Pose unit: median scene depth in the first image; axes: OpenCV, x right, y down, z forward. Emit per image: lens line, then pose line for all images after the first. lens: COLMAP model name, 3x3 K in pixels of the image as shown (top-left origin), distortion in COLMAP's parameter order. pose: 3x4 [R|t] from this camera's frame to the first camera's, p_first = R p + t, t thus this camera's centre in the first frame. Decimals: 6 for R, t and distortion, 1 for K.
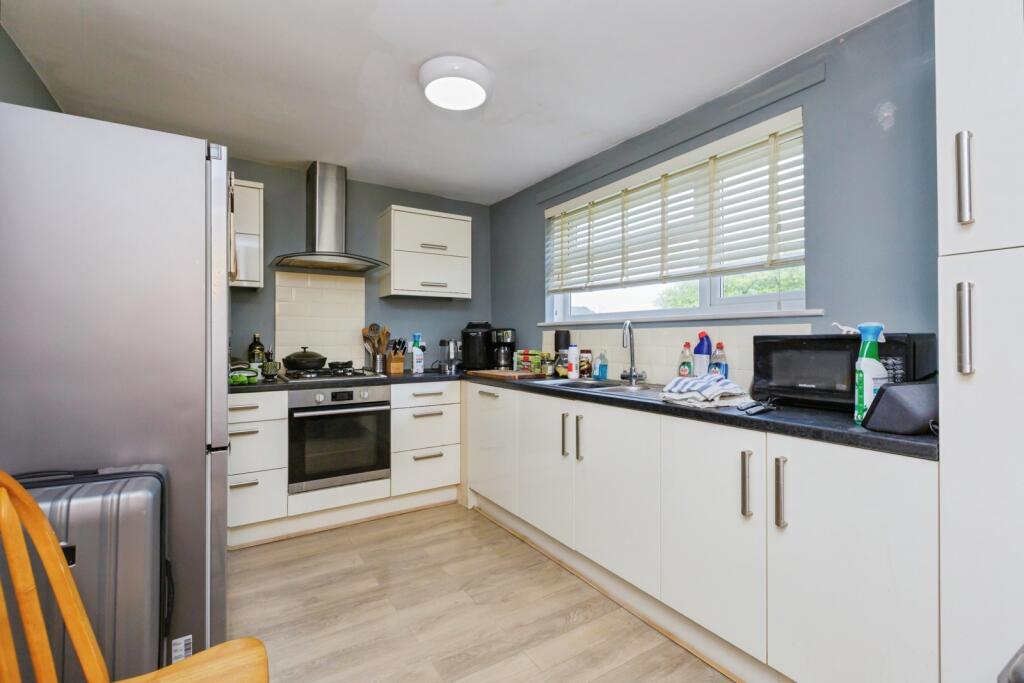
lens RADIAL K [[458.4, 0, 510.1], [0, 458.4, 333.0], [0, 0, 1]] dist [-0.000018, 0.000050]
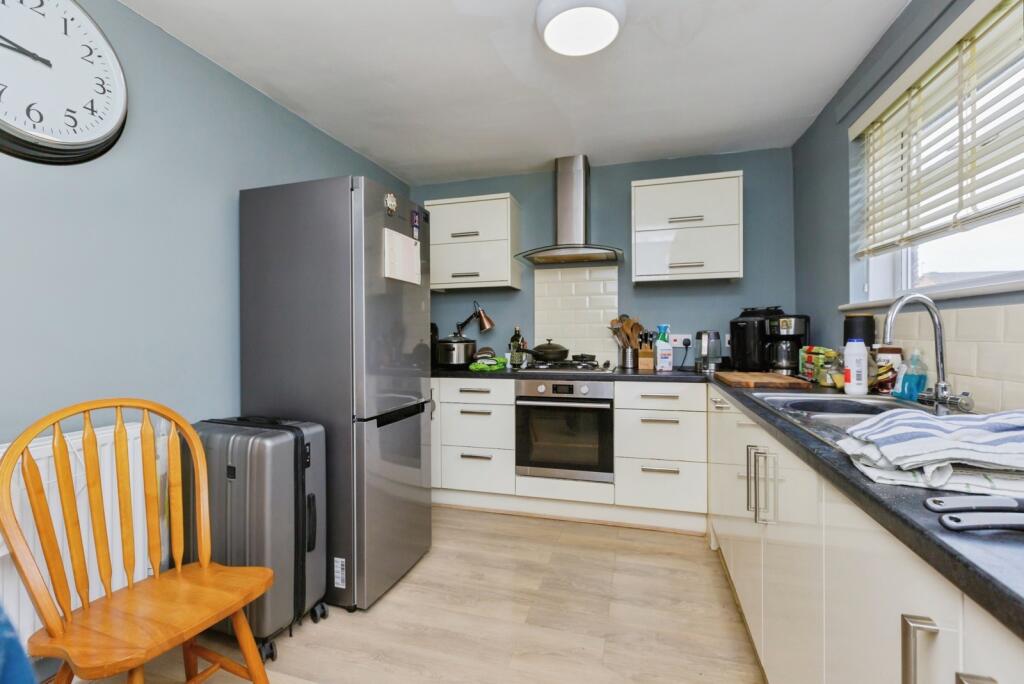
lens RADIAL K [[458.4, 0, 510.1], [0, 458.4, 333.5], [0, 0, 1]] dist [-0.000018, 0.000050]
pose [[0.652922, -0.003062, -0.757419, 0.292746], [0.014311, 0.999863, 0.008295, 0.007334], [0.757290, -0.016255, 0.652877, 0.253861]]
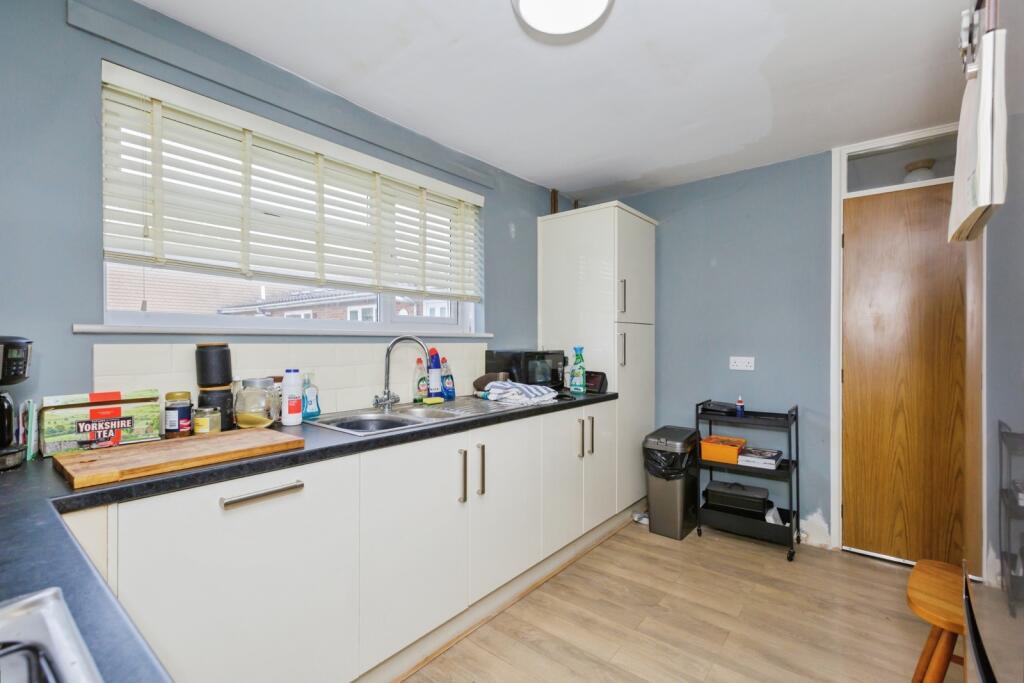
lens RADIAL K [[468.1, 0, 487.0], [0, 468.1, 344.3], [0, 0, 1]] dist [0.000319, 0.000029]
pose [[-0.294034, -0.001802, 0.955793, -0.514822], [-0.009653, 0.999953, -0.001084, -0.008965], [-0.955746, -0.009545, -0.294038, 0.905359]]
